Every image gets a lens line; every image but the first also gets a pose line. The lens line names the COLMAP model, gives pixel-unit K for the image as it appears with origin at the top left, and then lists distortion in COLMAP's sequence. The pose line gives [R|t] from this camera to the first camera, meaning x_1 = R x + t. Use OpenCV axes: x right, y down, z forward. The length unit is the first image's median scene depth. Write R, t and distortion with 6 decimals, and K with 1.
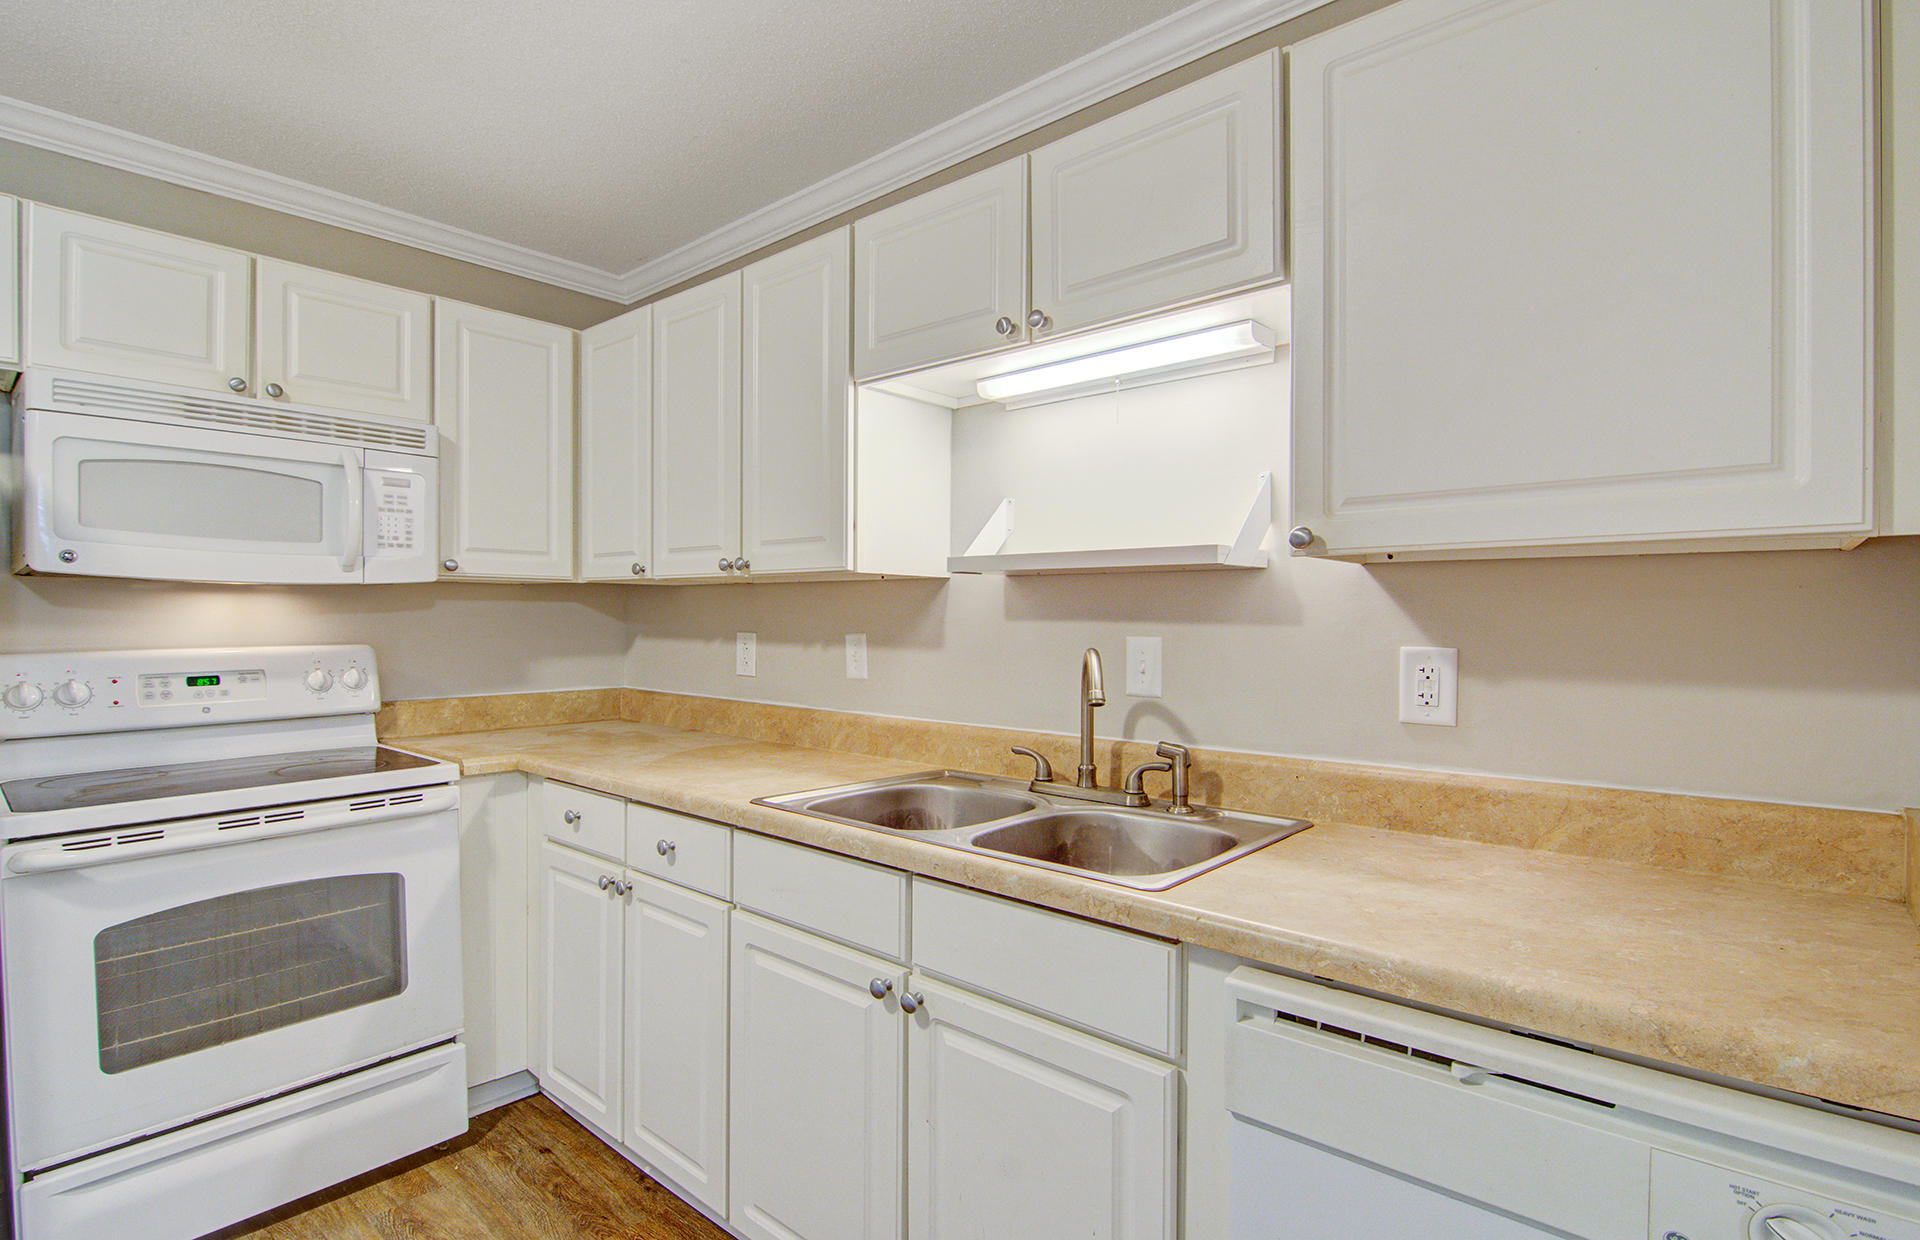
lens RADIAL K [[925.4, 0, 954.1], [0, 925.4, 633.4], [0, 0, 1]] dist [0.001482, -0.007868]
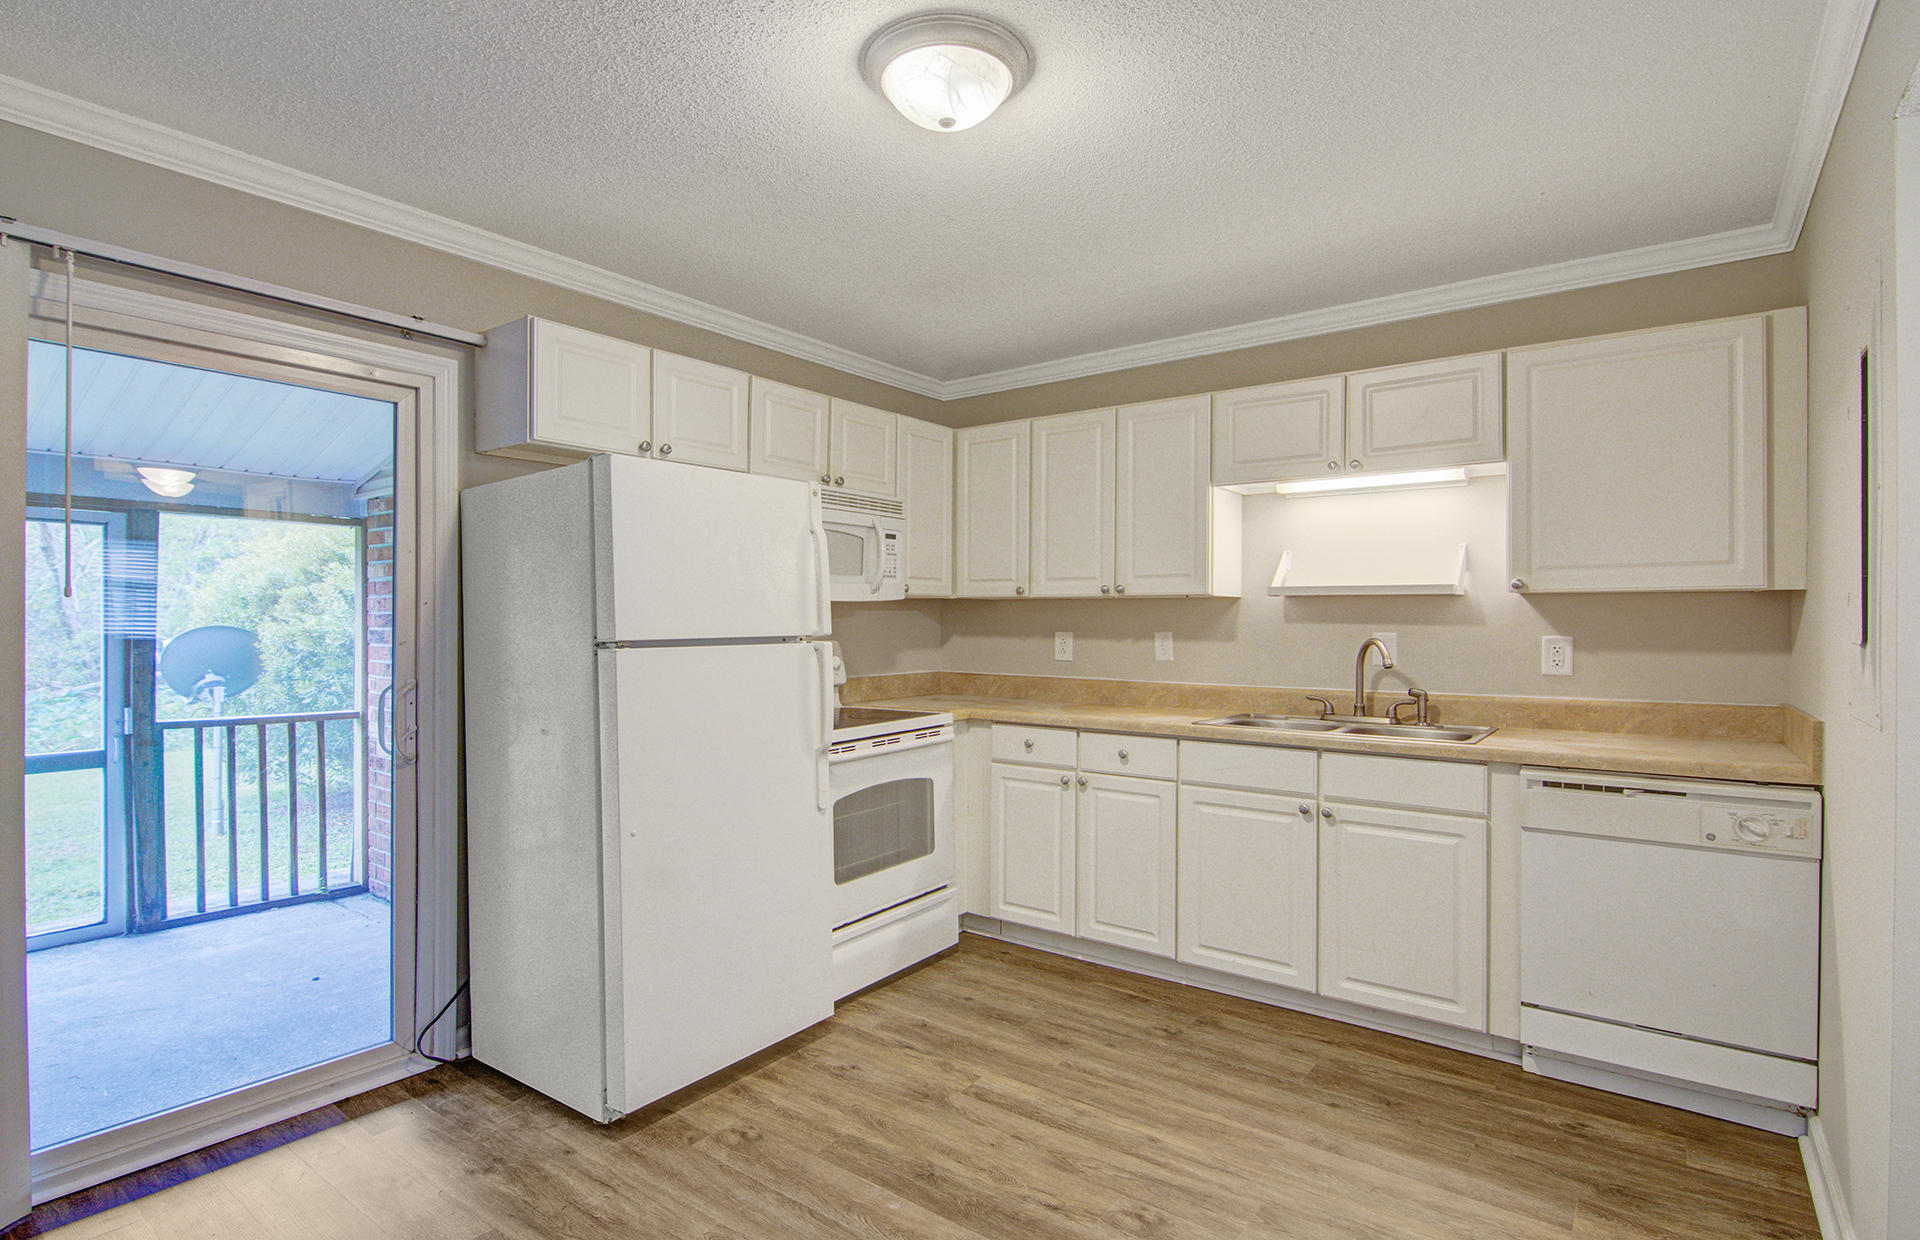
lens RADIAL K [[939.7, 0, 960.0], [0, 939.7, 620.0], [0, 0, 1]] dist [0.001890, -0.009301]
pose [[0.996586, -0.002153, 0.082535, -0.655813], [0.003503, 0.999862, -0.016211, 0.005502], [-0.082489, 0.016445, 0.996456, -0.636275]]
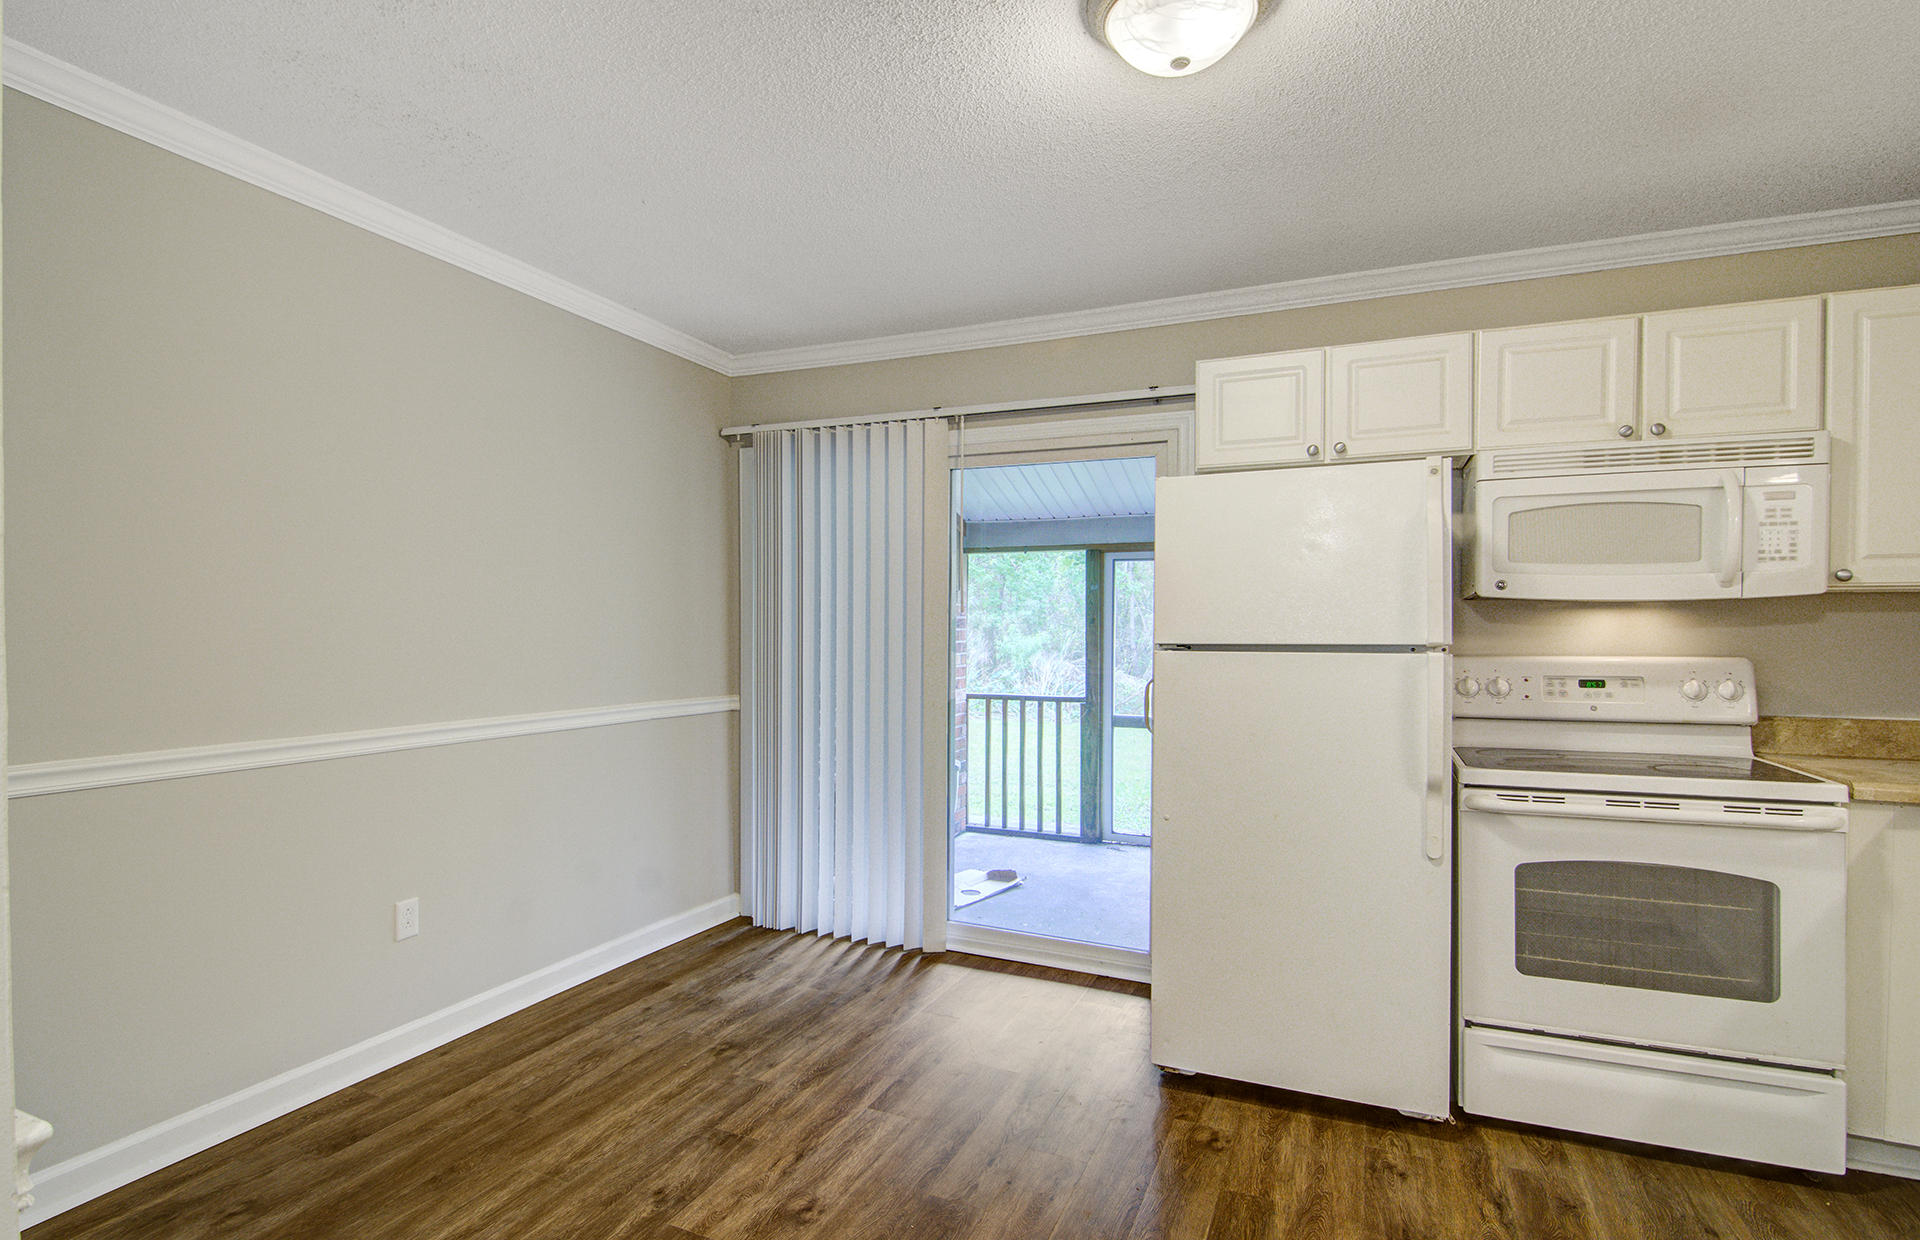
lens RADIAL K [[949.3, 0, 930.3], [0, 949.3, 635.4], [0, 0, 1]] dist [-0.000111, -0.009537]
pose [[0.291946, 0.006630, -0.956412, 0.109502], [-0.018593, 0.999826, 0.001255, 0.003699], [0.956254, 0.017416, 0.292019, -0.180920]]
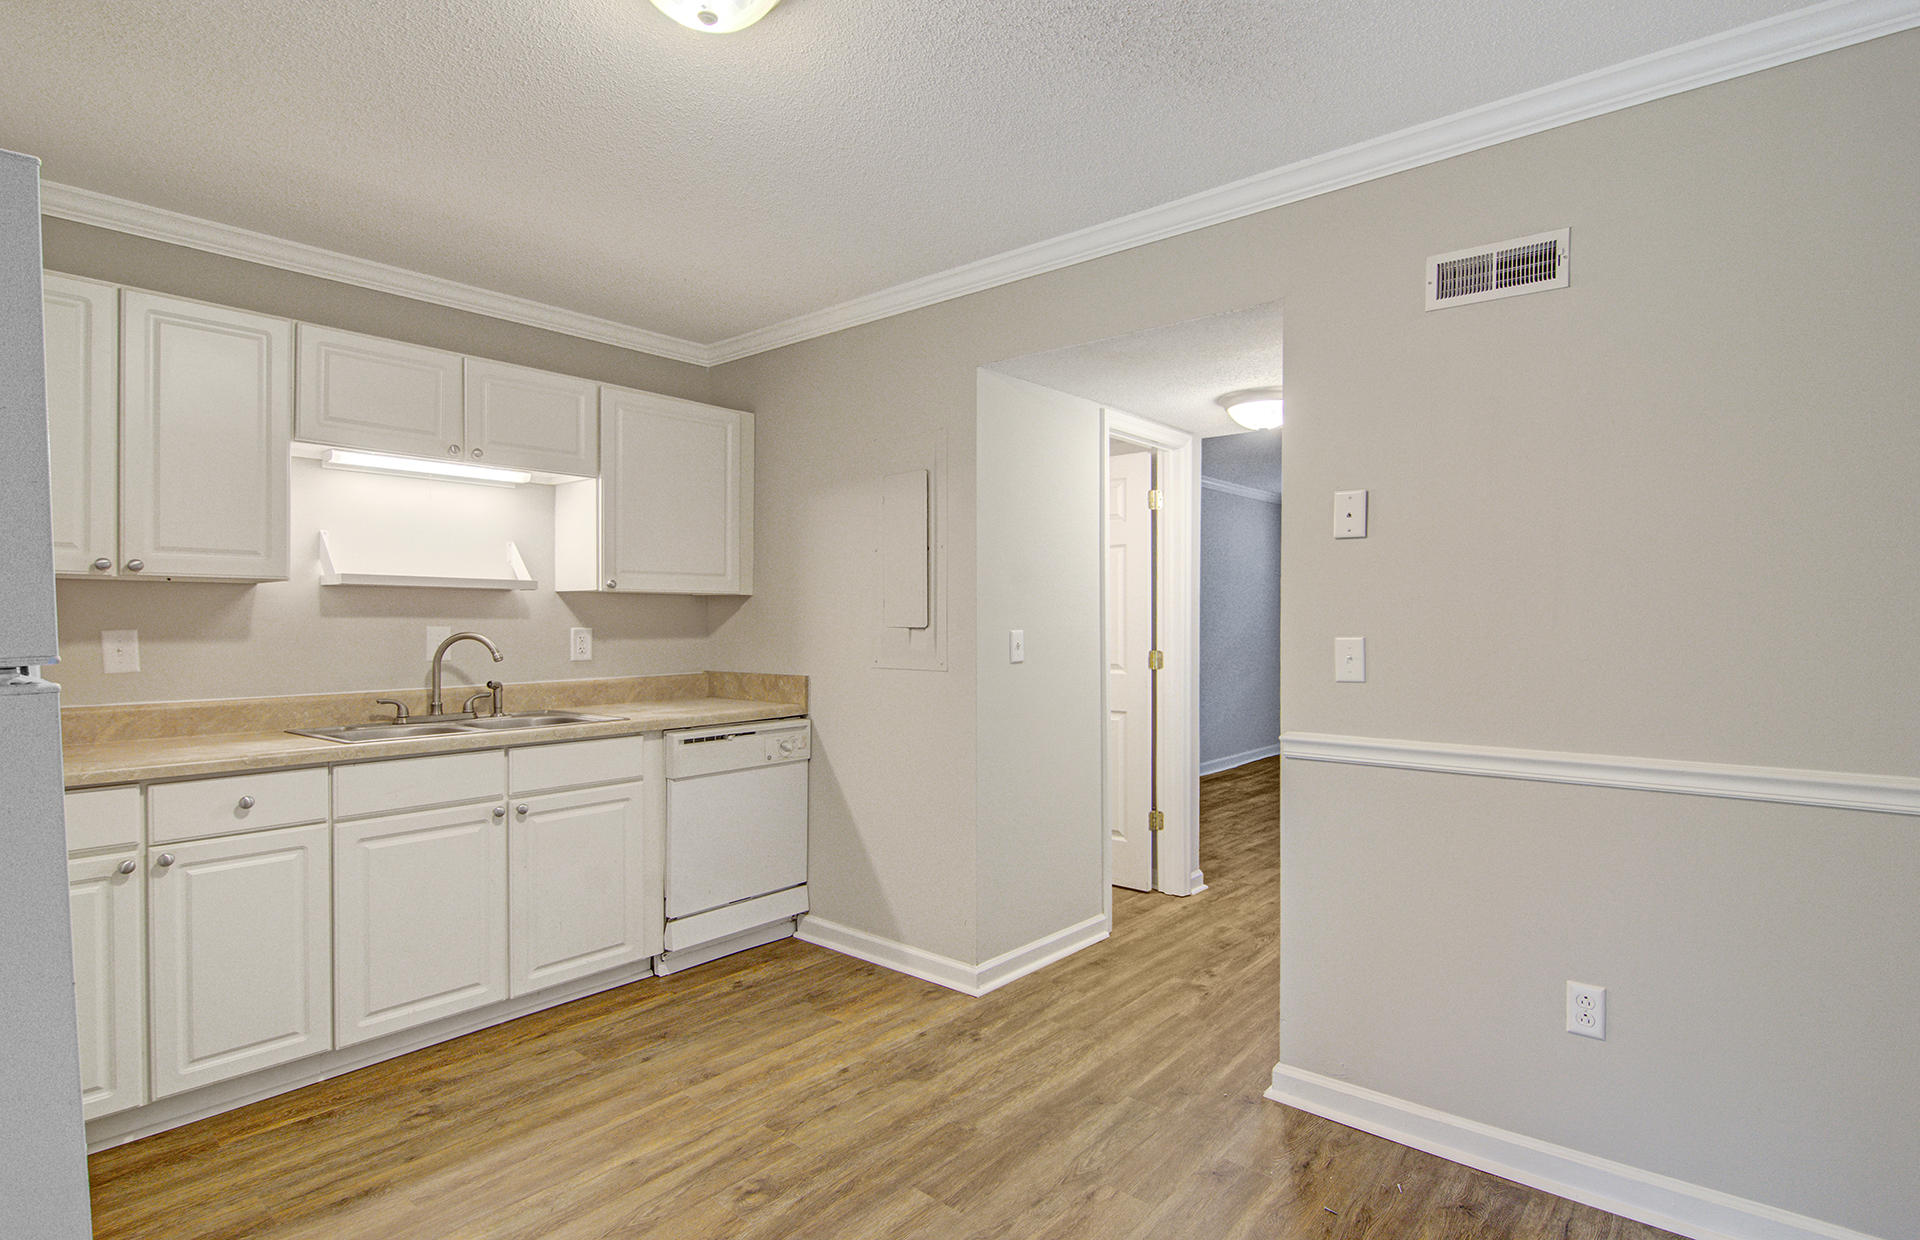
lens RADIAL K [[949.3, 0, 930.3], [0, 949.3, 635.4], [0, 0, 1]] dist [-0.000111, -0.009537]
pose [[0.005103, -0.020587, 0.999775, -1.335781], [0.017364, 0.999639, 0.020496, -0.000001], [-0.999836, 0.017255, 0.005459, 0.068886]]
